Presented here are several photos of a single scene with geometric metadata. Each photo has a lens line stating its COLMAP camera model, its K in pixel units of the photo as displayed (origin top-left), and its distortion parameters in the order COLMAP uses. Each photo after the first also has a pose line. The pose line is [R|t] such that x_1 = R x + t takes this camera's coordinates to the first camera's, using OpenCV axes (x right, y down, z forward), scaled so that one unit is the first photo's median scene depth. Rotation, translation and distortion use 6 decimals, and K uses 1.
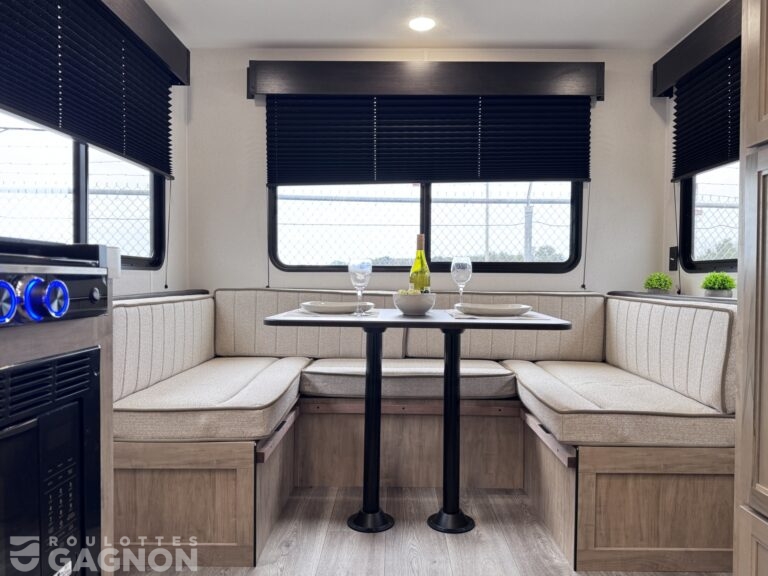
lens RADIAL K [[562.0, 0, 410.8], [0, 562.0, 293.5], [0, 0, 1]] dist [0.024563, -0.024433]
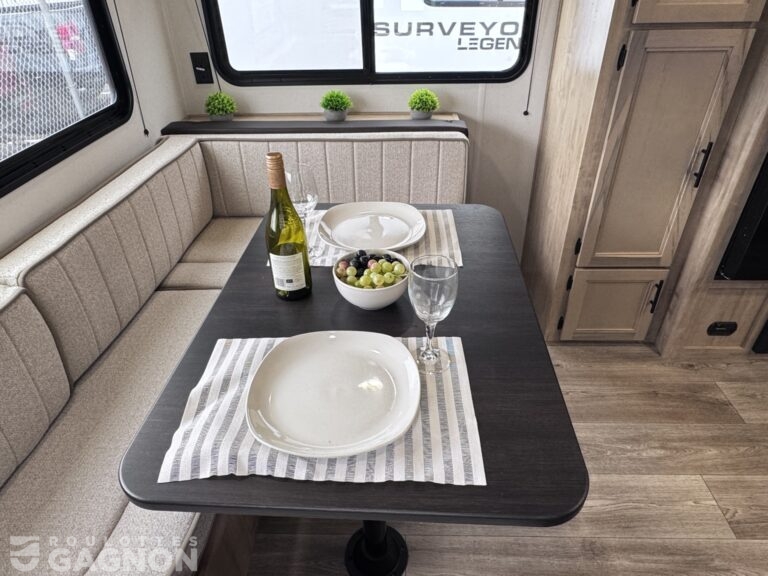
lens RADIAL K [[487.2, 0, 385.6], [0, 487.2, 293.1], [0, 0, 1]] dist [0.001837, -0.000164]
pose [[0.040617, -0.573840, 0.817959, -0.364438], [0.034246, 0.818953, 0.572837, -0.230932], [-0.998588, 0.004745, 0.052915, 0.828874]]
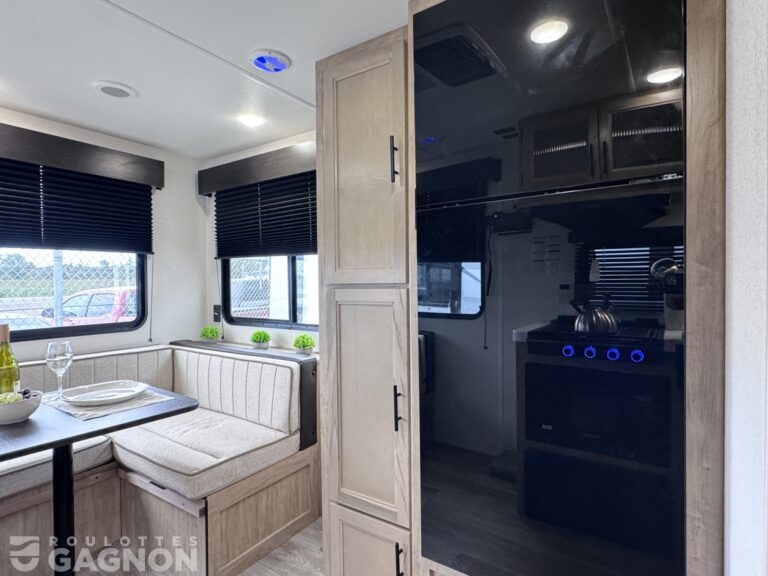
lens RADIAL K [[409.3, 0, 366.5], [0, 409.3, 286.7], [0, 0, 1]] dist [-0.003016, 0.001419]
pose [[0.573969, -0.024723, 0.818503, -0.178958], [0.031030, 0.999483, 0.008430, -0.149254], [-0.818289, 0.020559, 0.574440, 0.136339]]
